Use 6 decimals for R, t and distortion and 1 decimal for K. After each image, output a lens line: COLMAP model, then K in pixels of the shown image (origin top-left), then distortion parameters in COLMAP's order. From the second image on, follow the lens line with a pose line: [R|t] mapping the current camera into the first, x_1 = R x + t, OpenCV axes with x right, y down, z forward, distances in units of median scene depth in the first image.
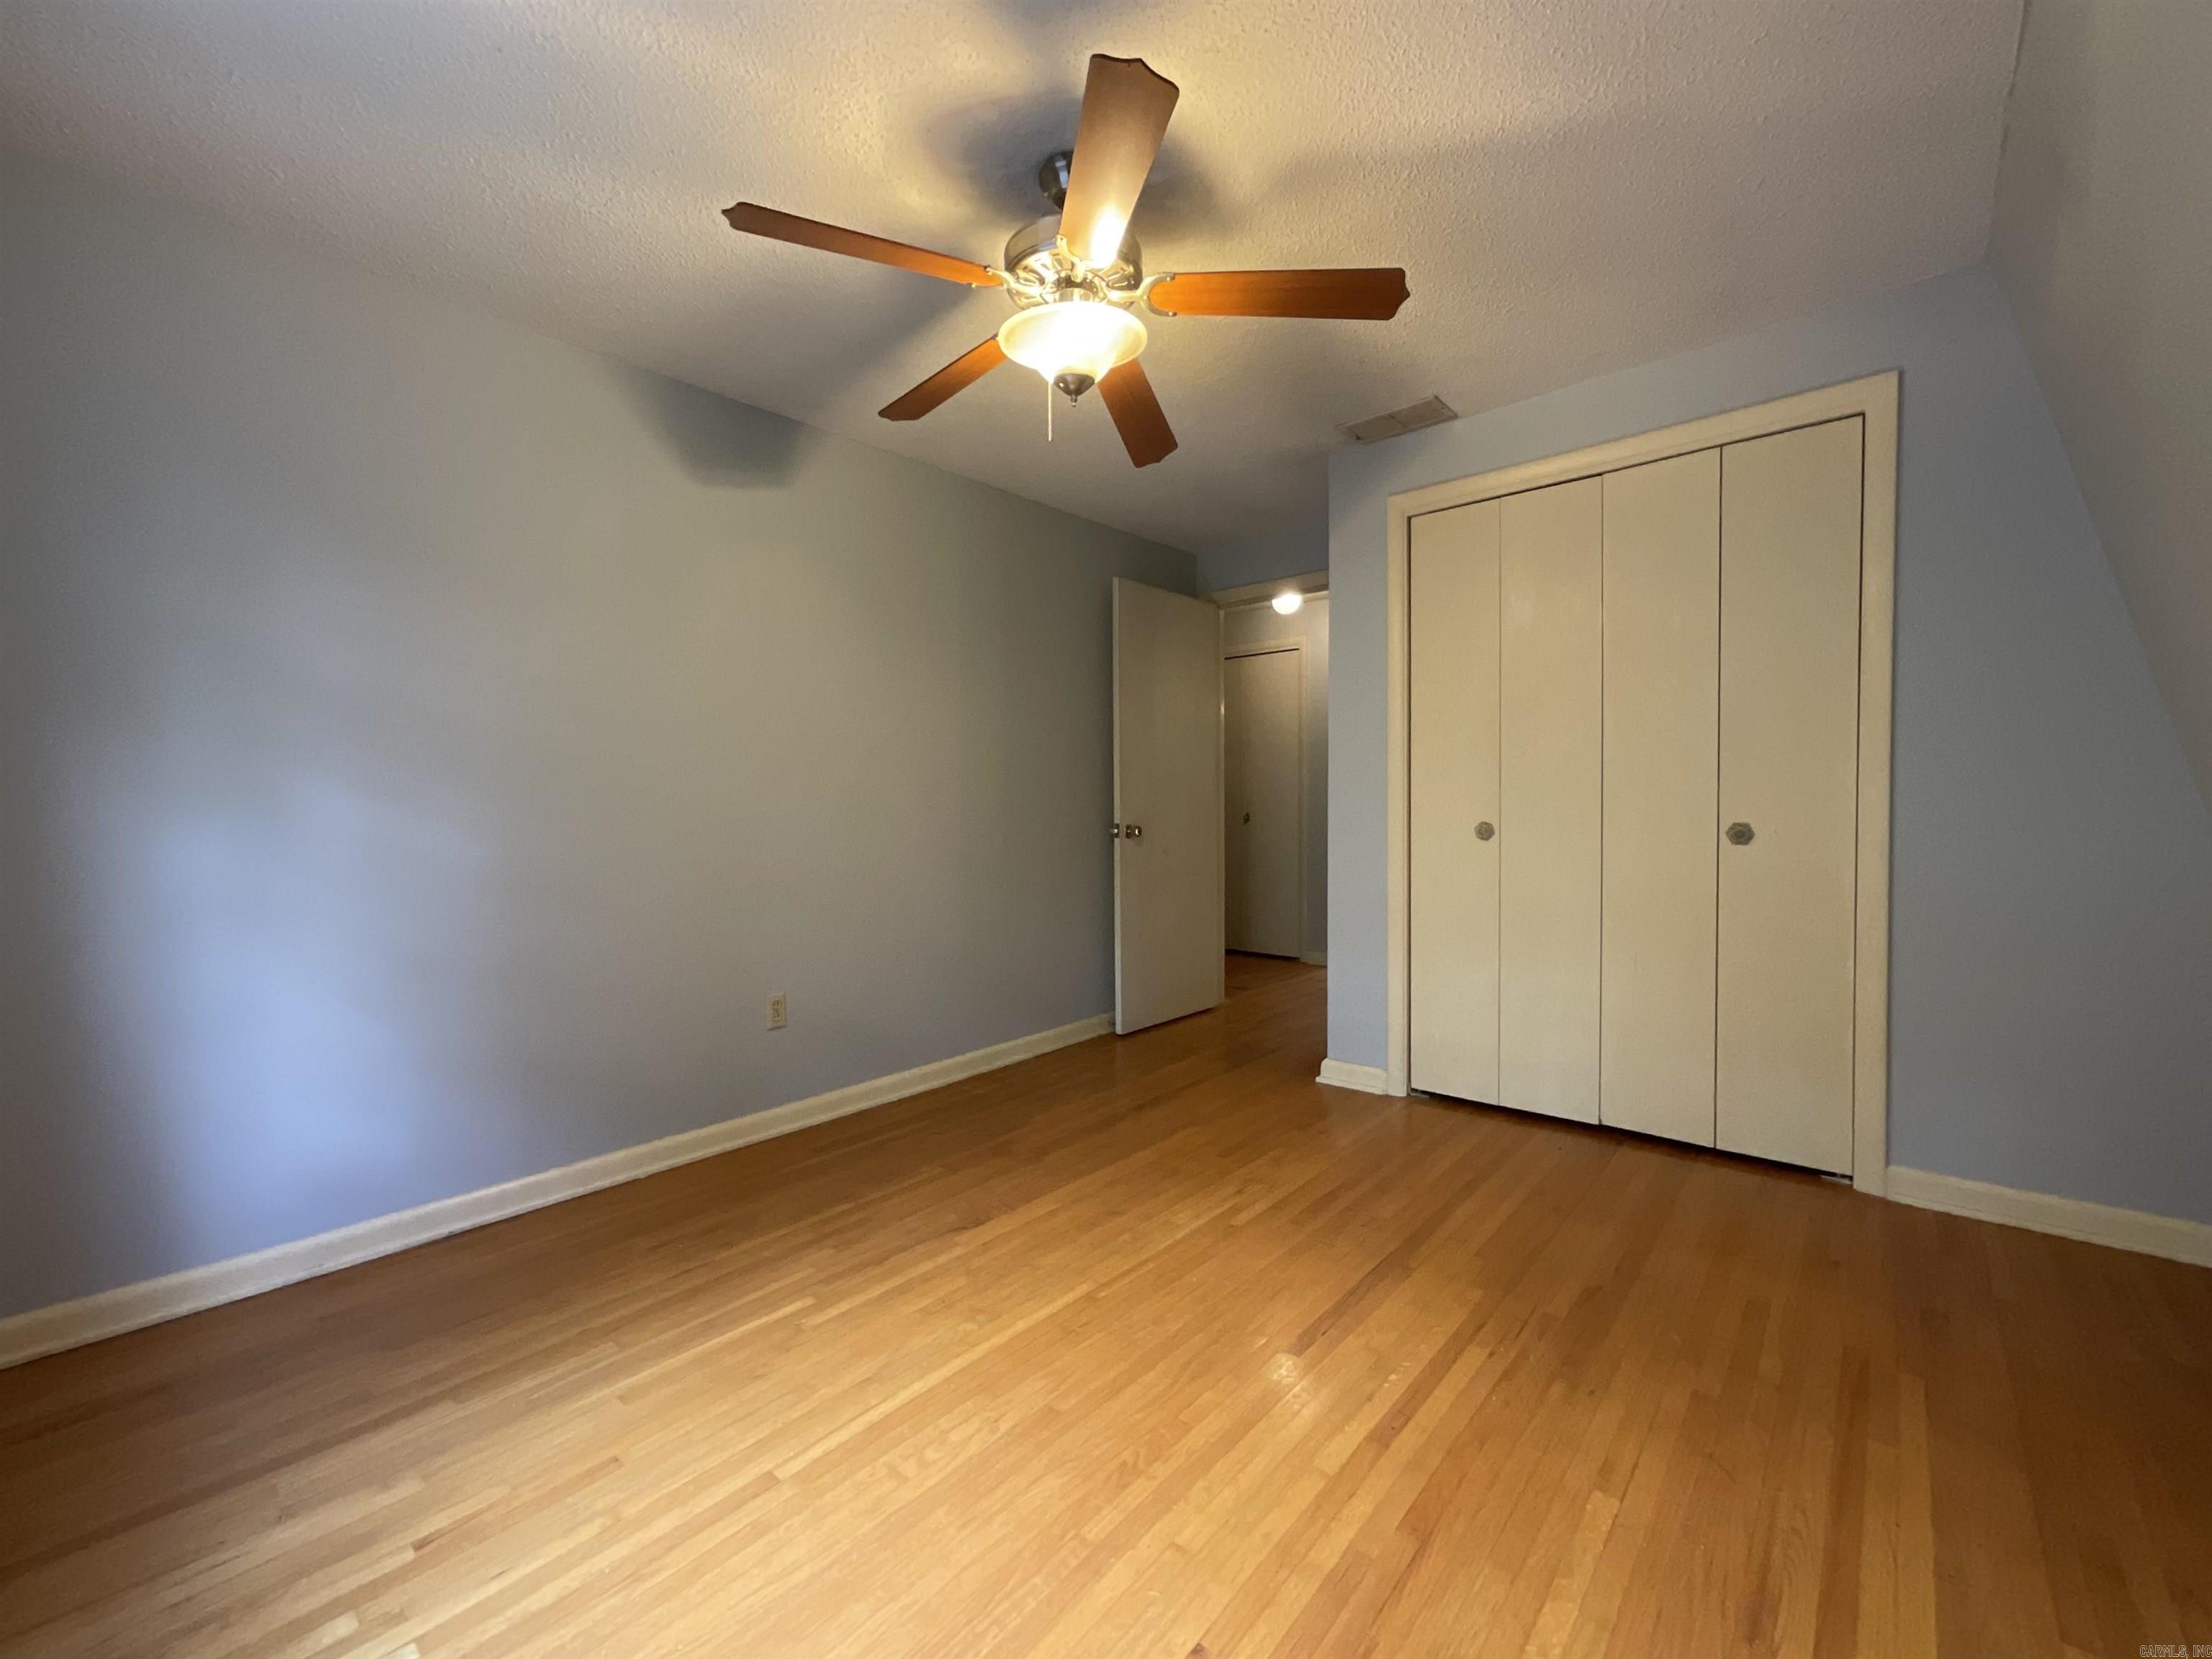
lens RADIAL K [[899.1, 0, 1104.1], [0, 899.1, 832.1], [0, 0, 1]] dist [-0.004503, 0.004385]
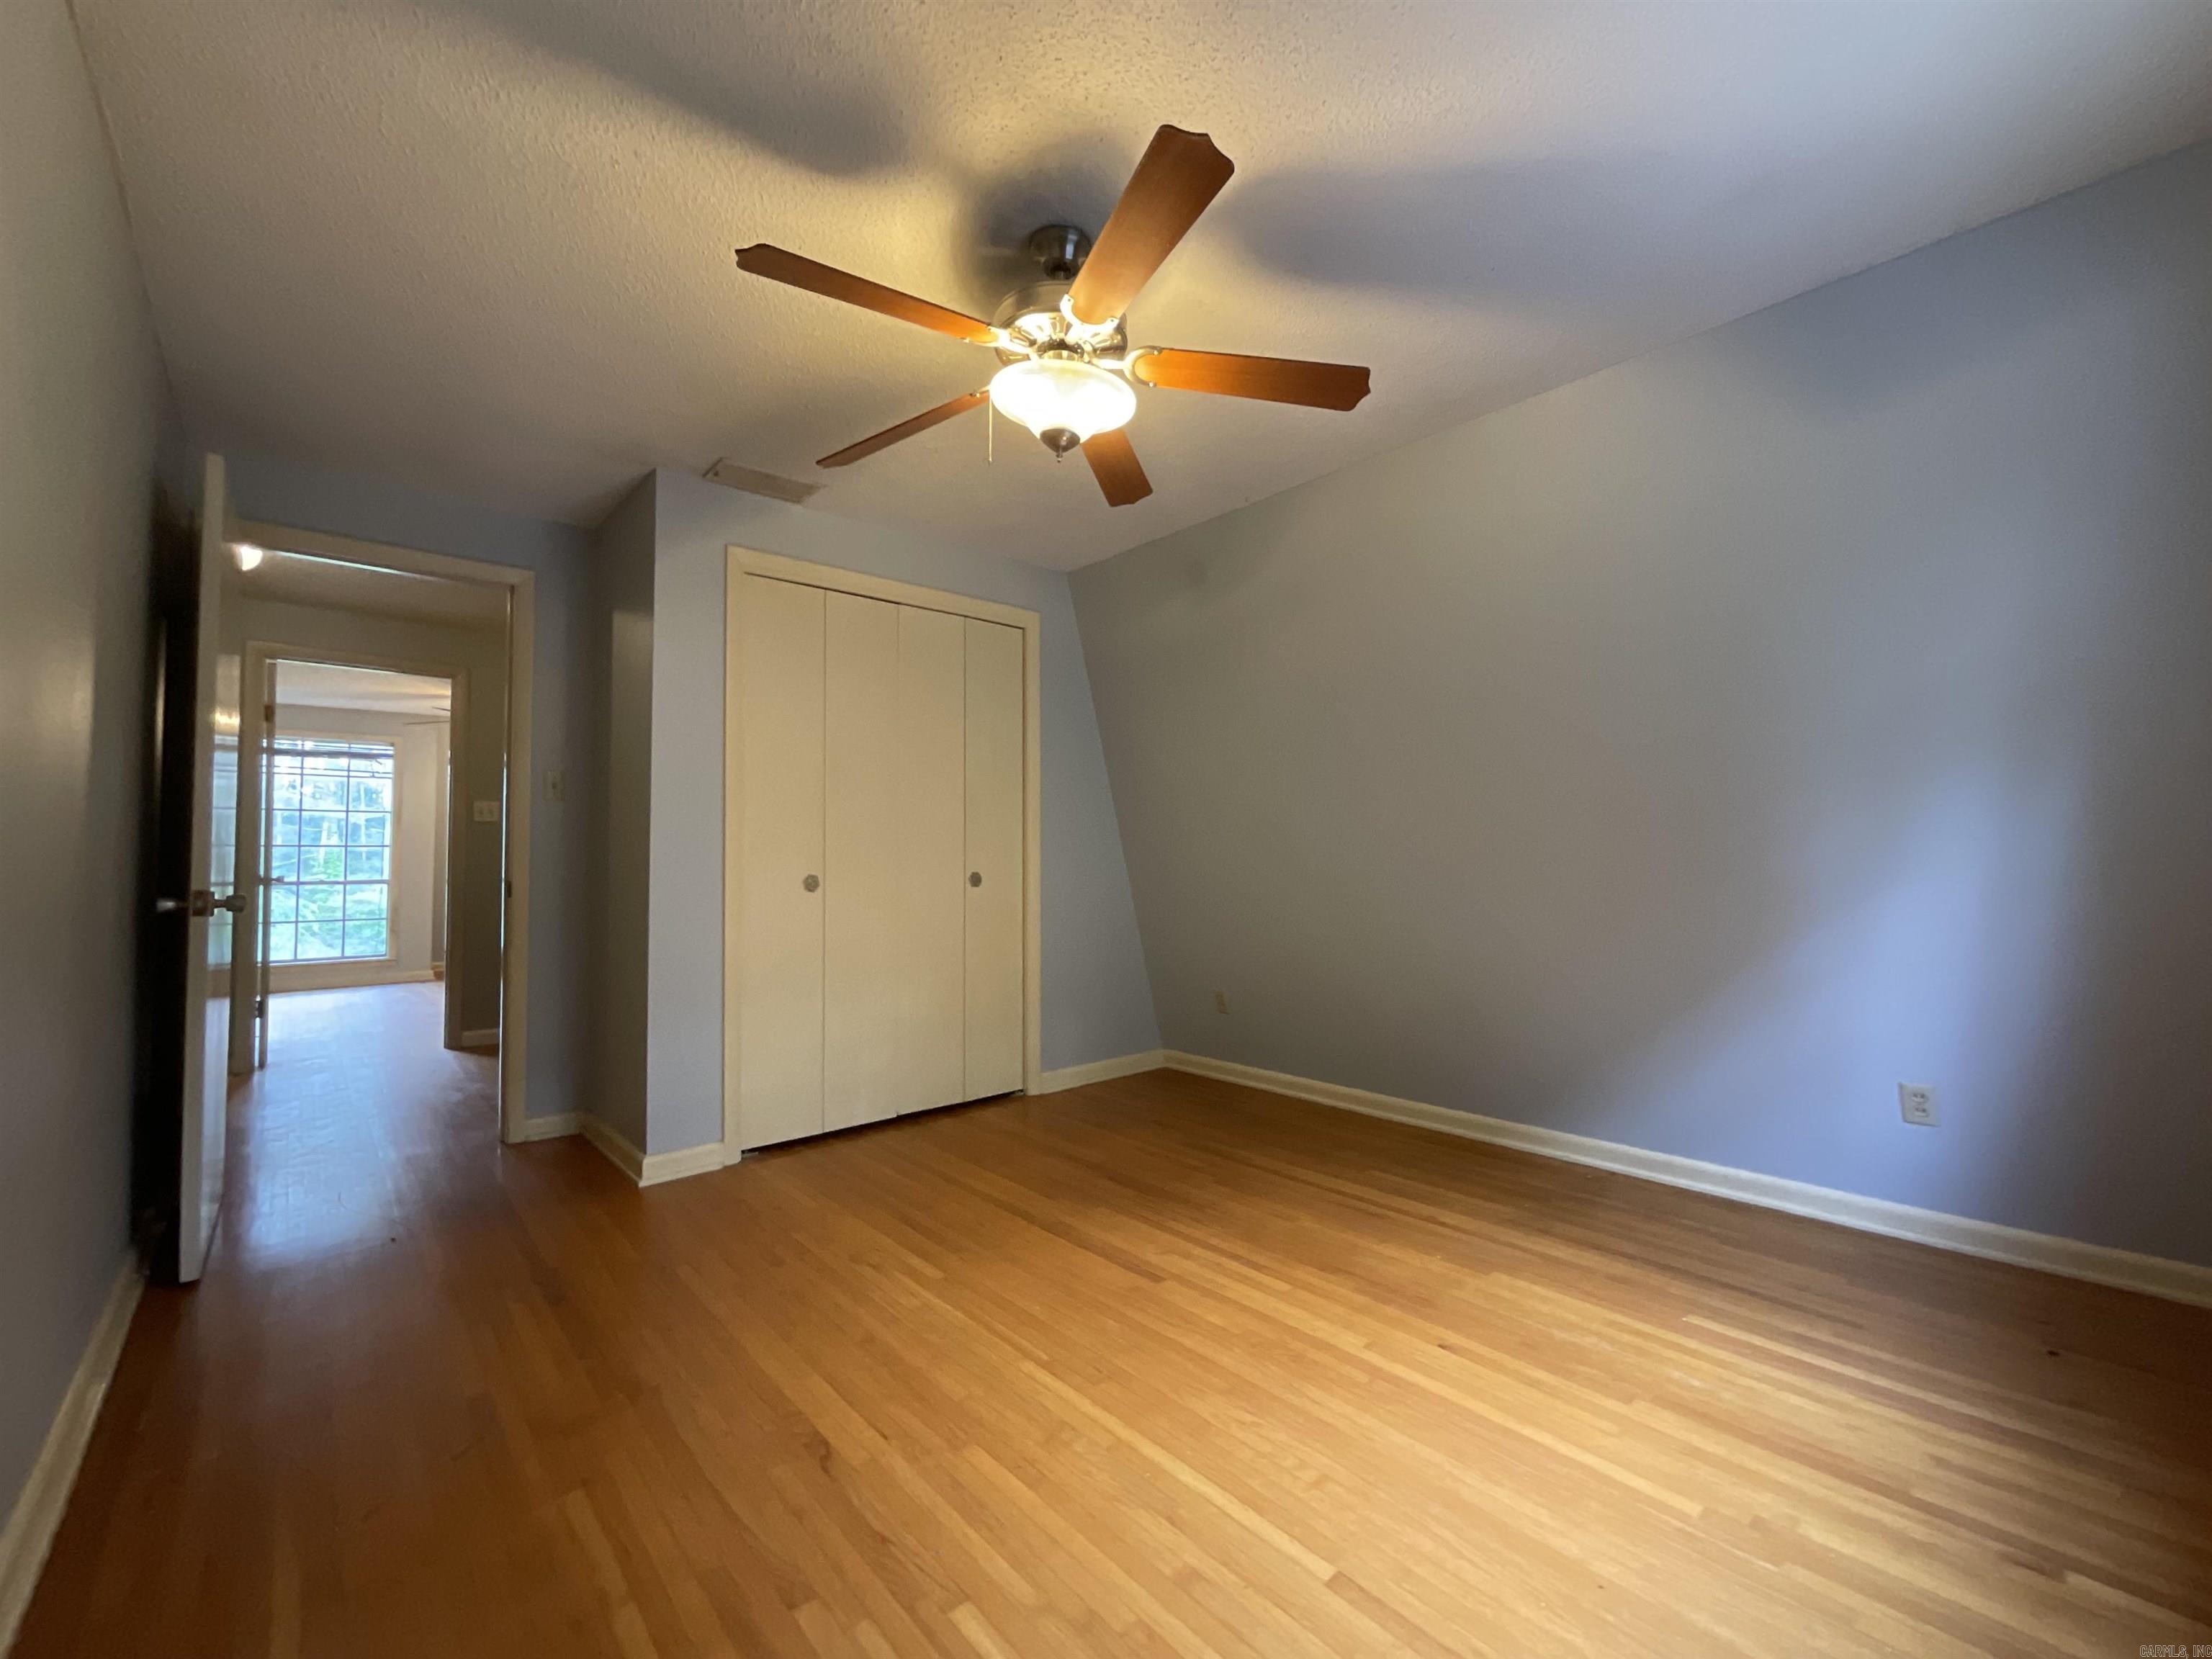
lens RADIAL K [[899.1, 0, 1110.7], [0, 899.1, 830.8], [0, 0, 1]] dist [-0.004503, 0.004385]
pose [[0.119880, 0.042988, 0.991857, -0.913144], [0.031924, 0.998379, -0.047129, -0.001709], [-0.992275, 0.037314, 0.118313, 0.745620]]
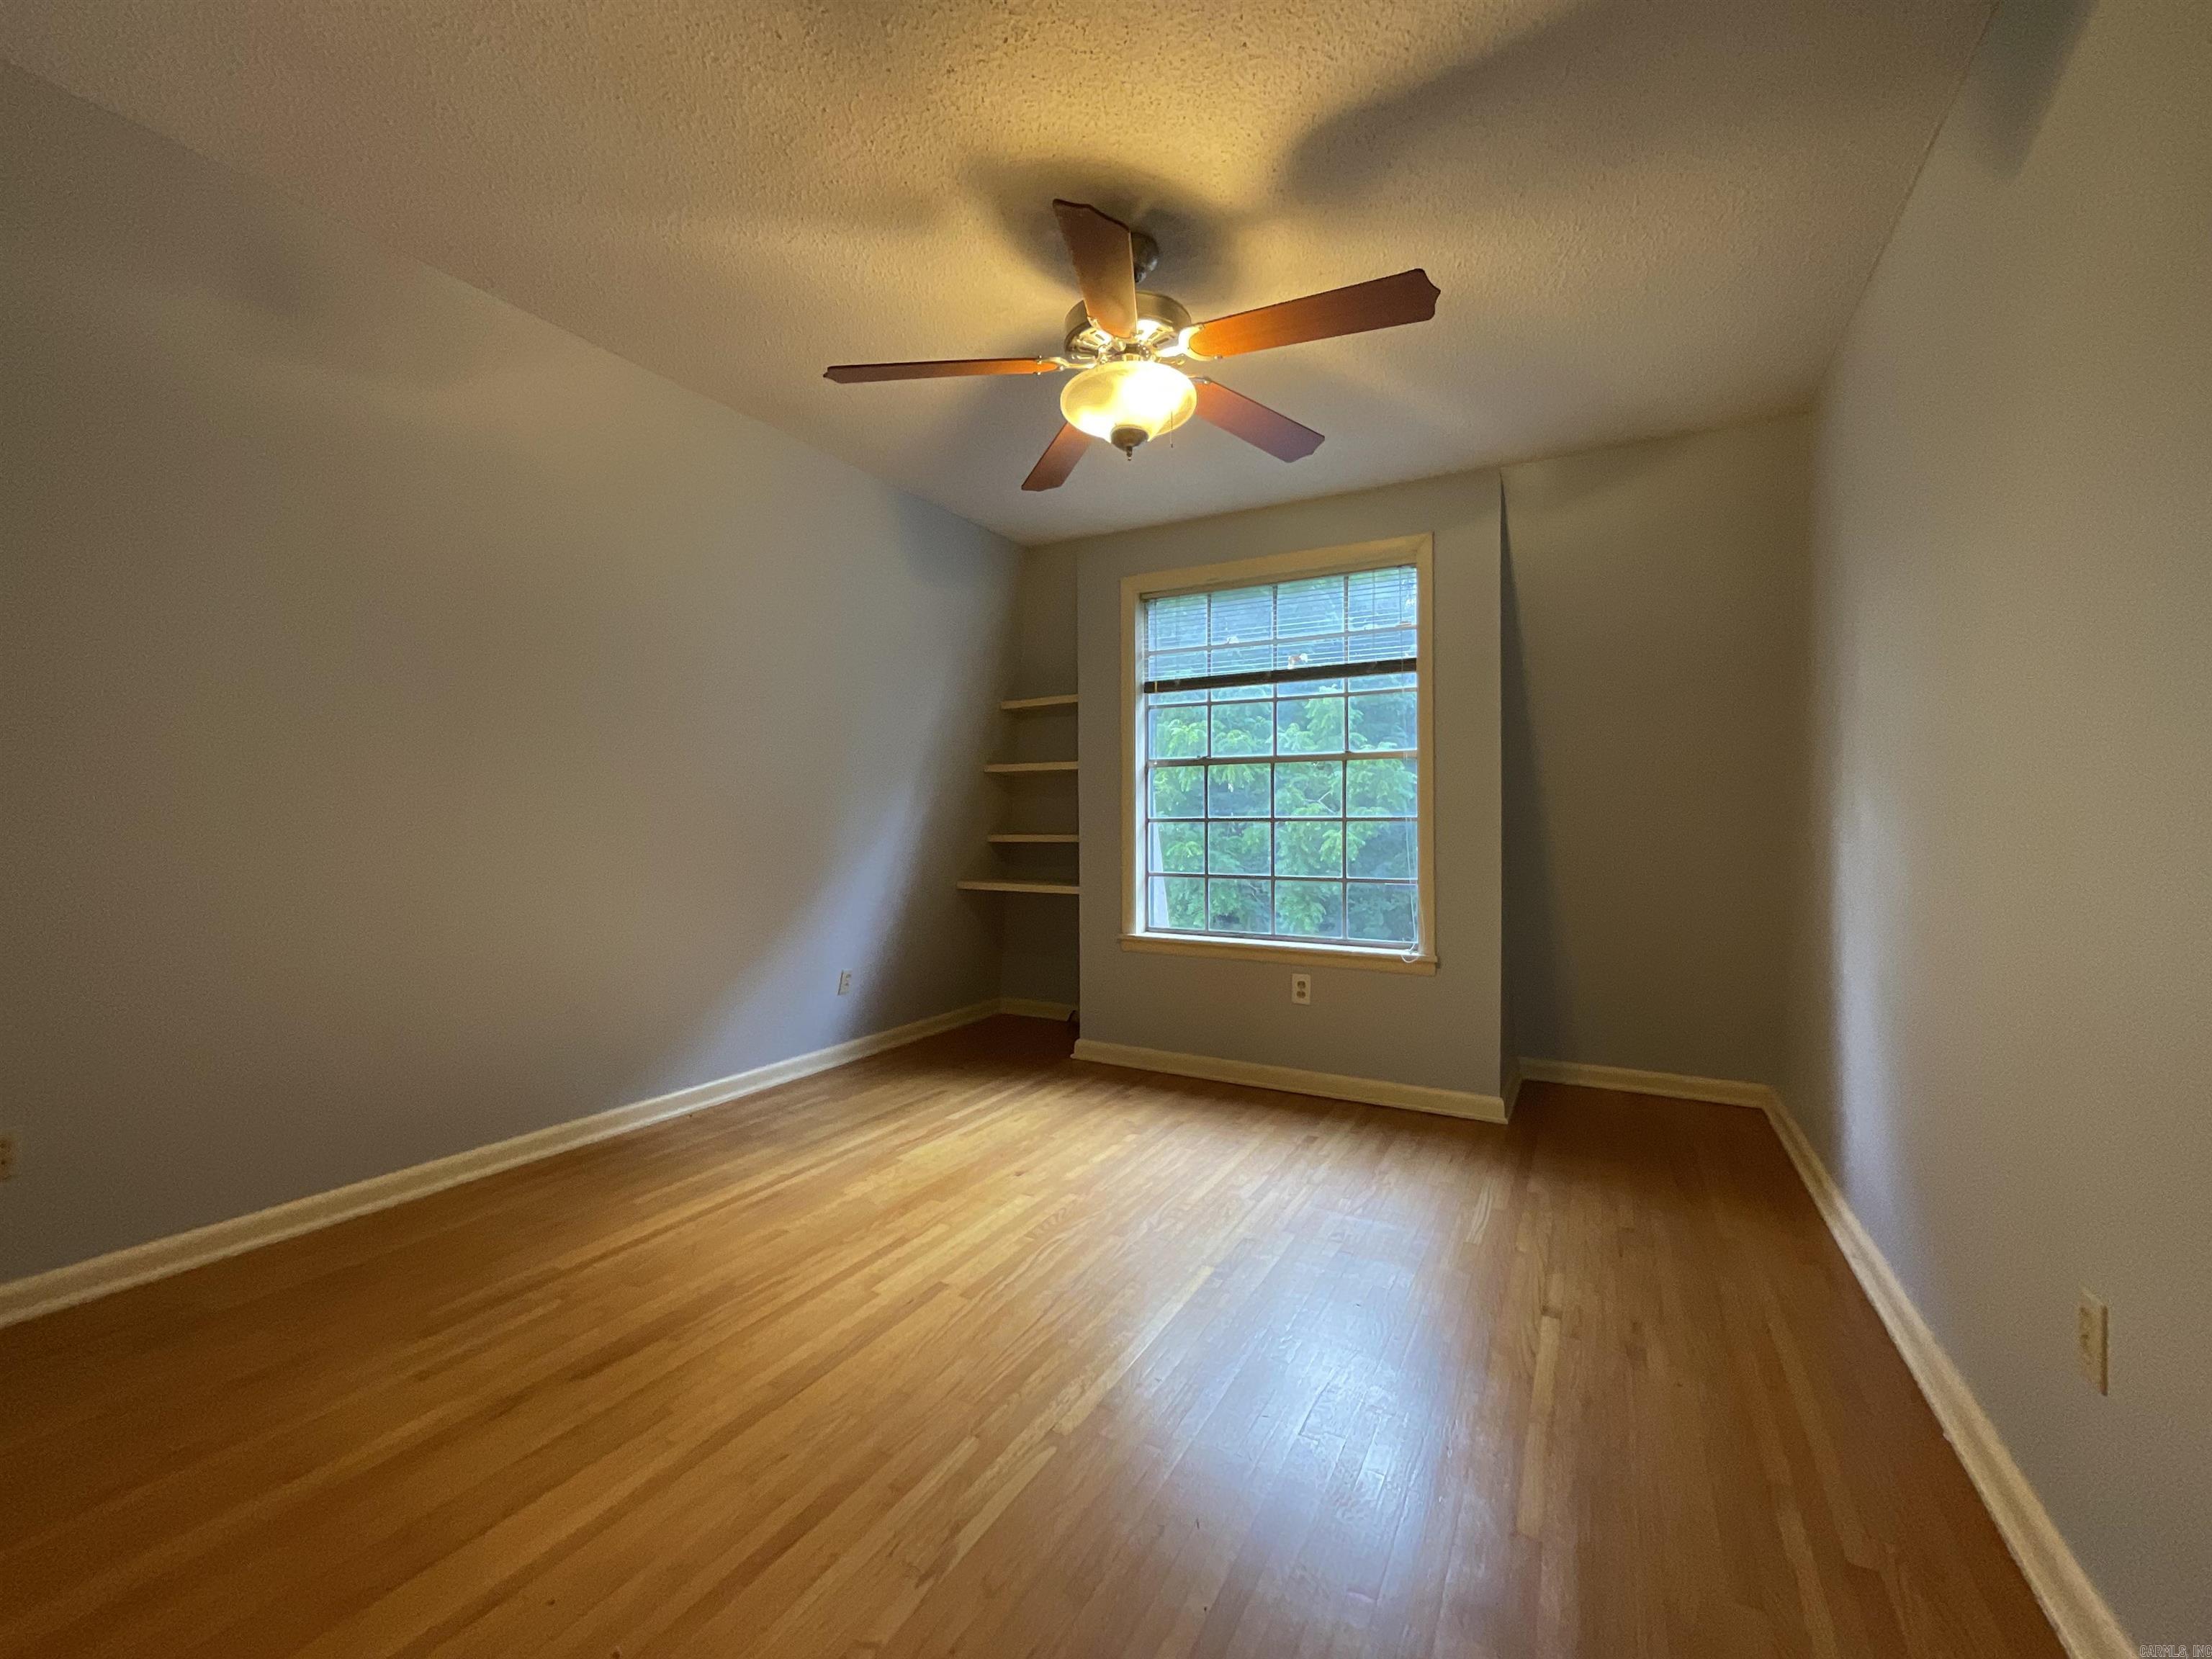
lens RADIAL K [[899.1, 0, 1100.7], [0, 899.1, 828.1], [0, 0, 1]] dist [-0.004503, 0.004385]
pose [[-0.978889, 0.011768, -0.204051, 0.202464], [0.005603, 0.999511, 0.030762, -0.058391], [0.204314, 0.028969, -0.978477, 1.840249]]
